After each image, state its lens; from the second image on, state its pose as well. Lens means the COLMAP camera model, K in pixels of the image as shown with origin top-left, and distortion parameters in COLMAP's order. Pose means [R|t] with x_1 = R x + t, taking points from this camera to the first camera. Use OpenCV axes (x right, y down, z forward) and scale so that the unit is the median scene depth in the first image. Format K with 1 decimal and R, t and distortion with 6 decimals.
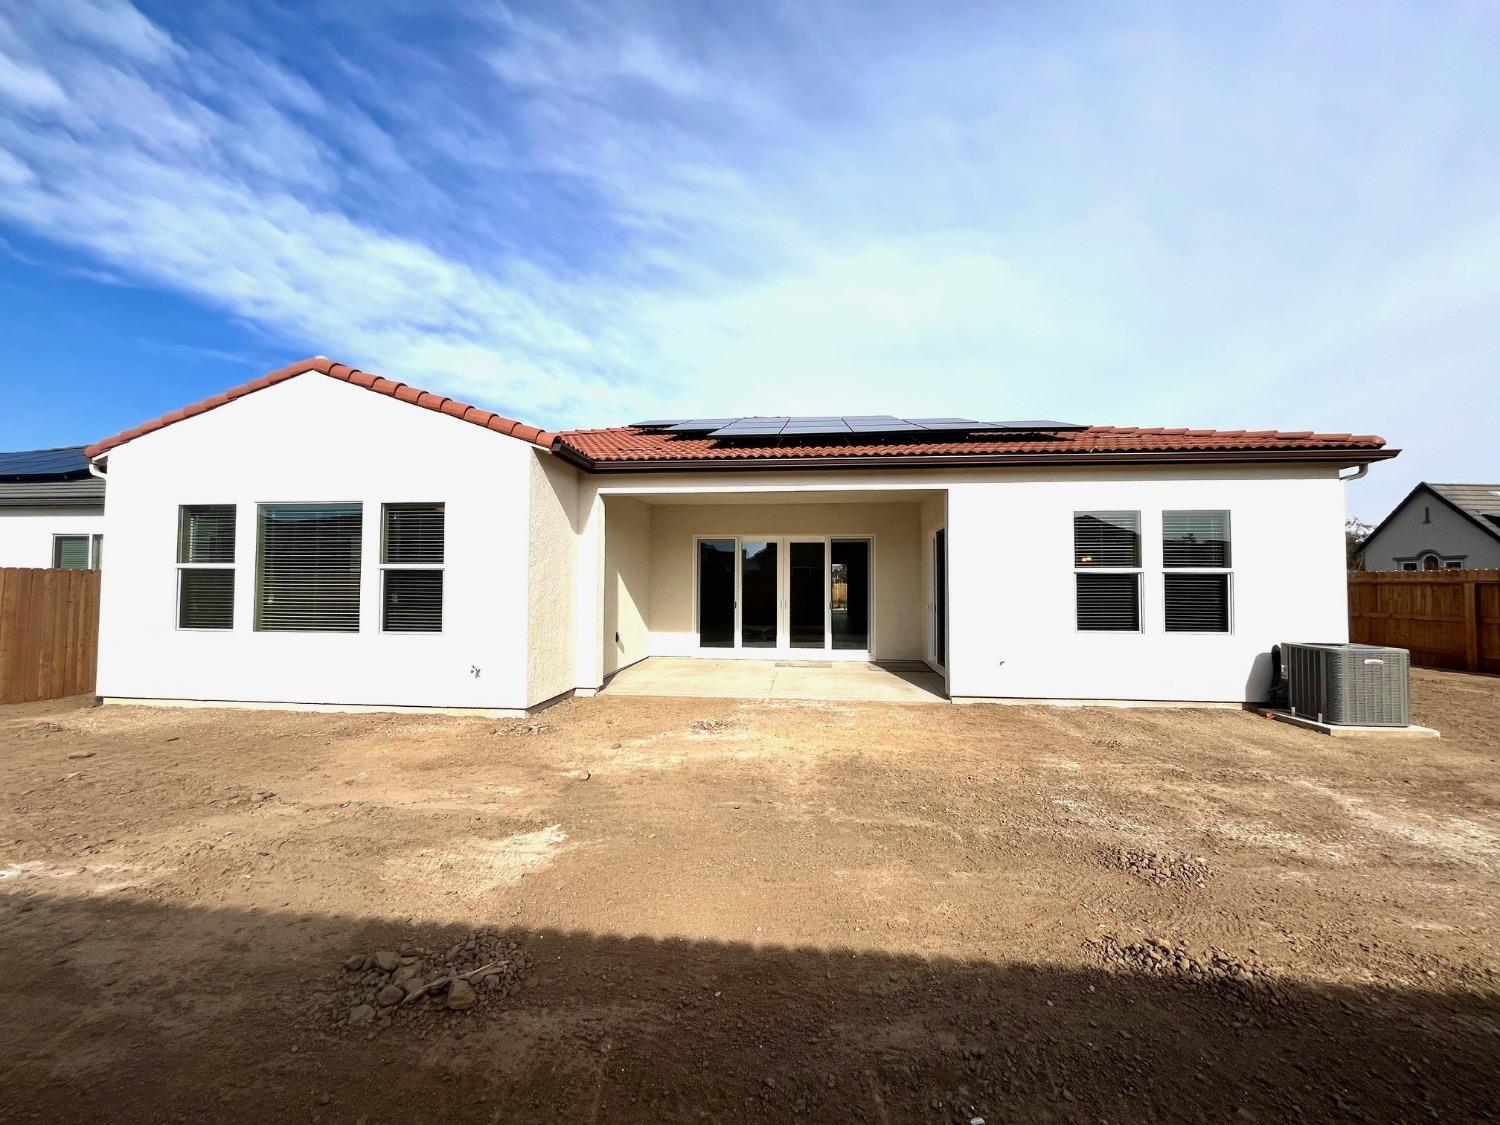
lens RADIAL K [[607.1, 0, 749.9], [0, 607.1, 699.7], [0, 0, 1]] dist [-0.004163, 0.000755]
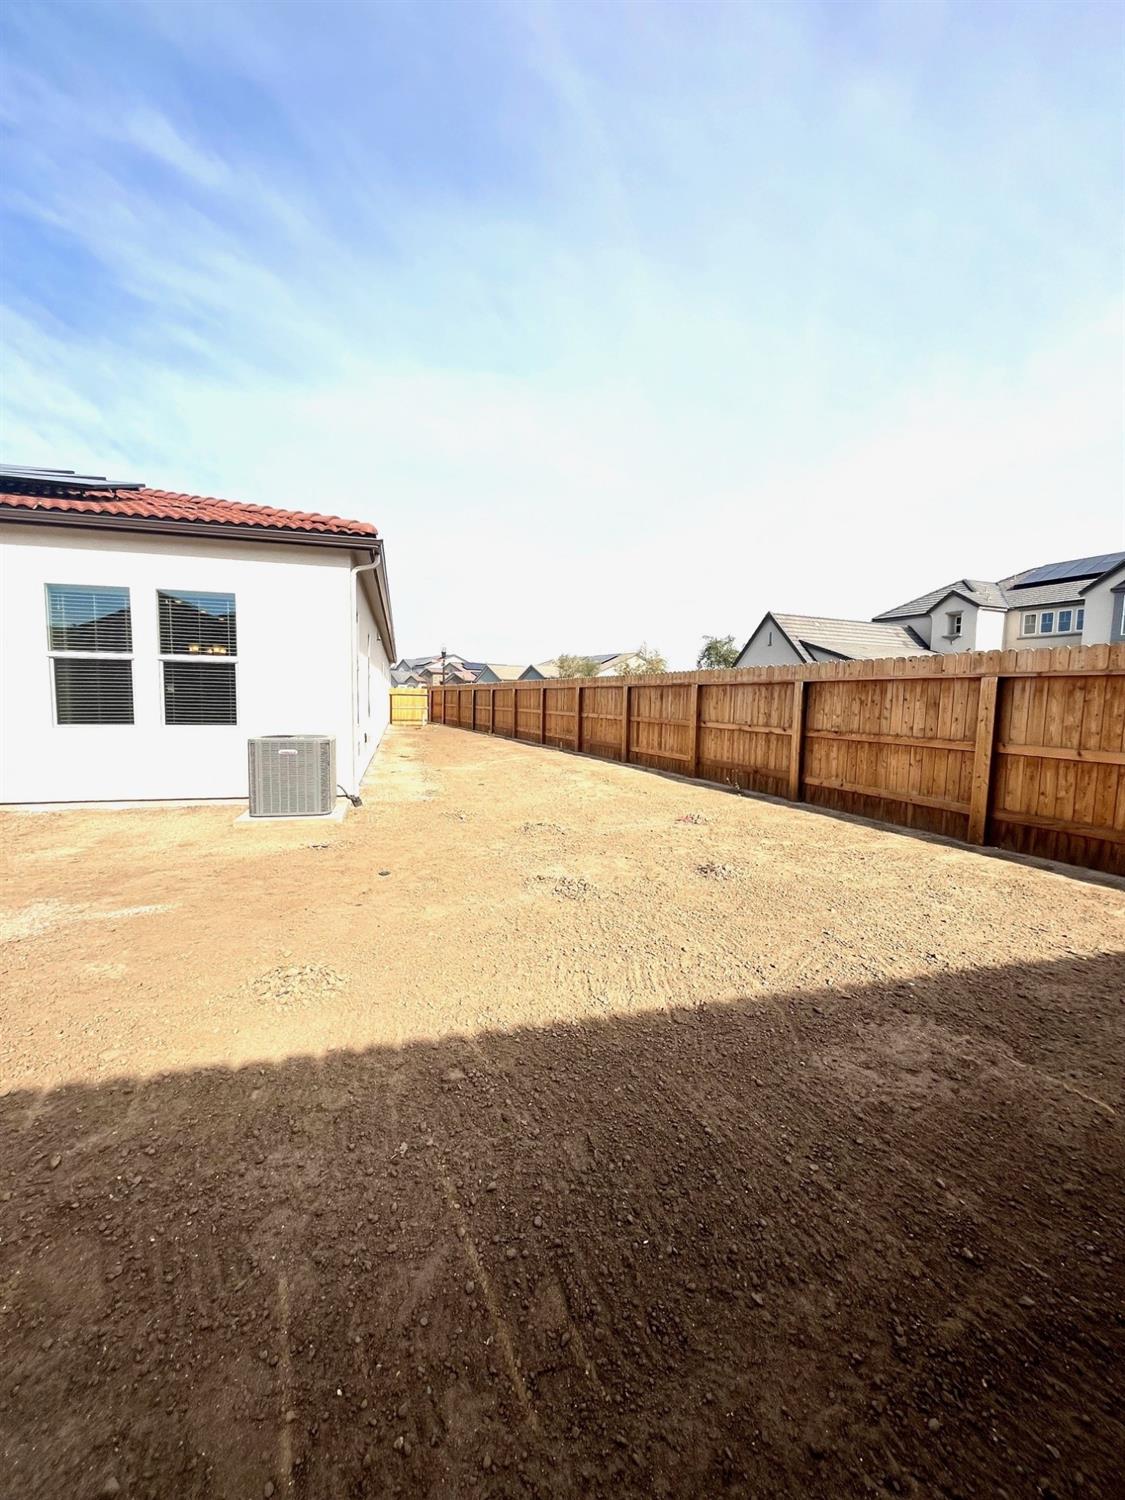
lens RADIAL K [[601.5, 0, 562.5], [0, 601.5, 750.0], [0, 0, 1]] dist [0.001973, -0.004992]
pose [[0.931956, -0.021332, 0.361944, 0.062963], [0.053507, 0.995429, -0.079104, 0.001571], [-0.358602, 0.093088, 0.928838, -0.000630]]
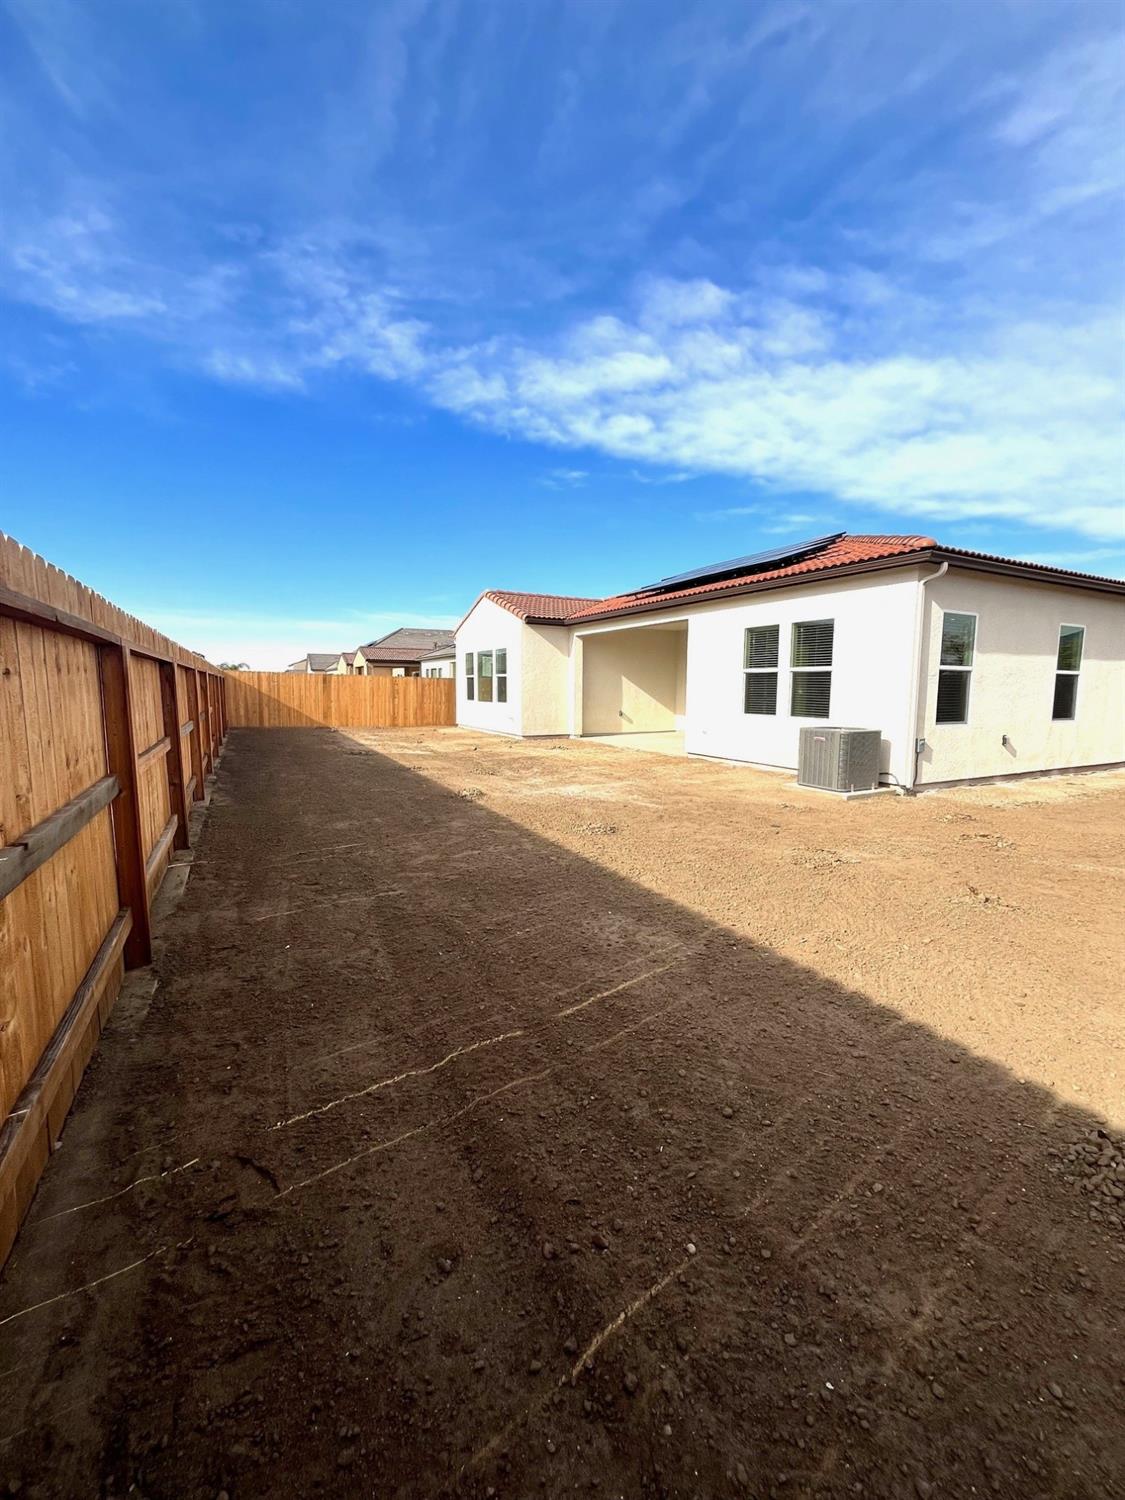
lens RADIAL K [[608.5, 0, 590.0], [0, 608.5, 799.3], [0, 0, 1]] dist [-0.001423, -0.000158]
pose [[0.586780, 0.146132, -0.796451, 0.103696], [-0.146696, 0.986490, 0.072923, 0.001955], [0.796348, 0.074047, 0.600290, -0.006389]]
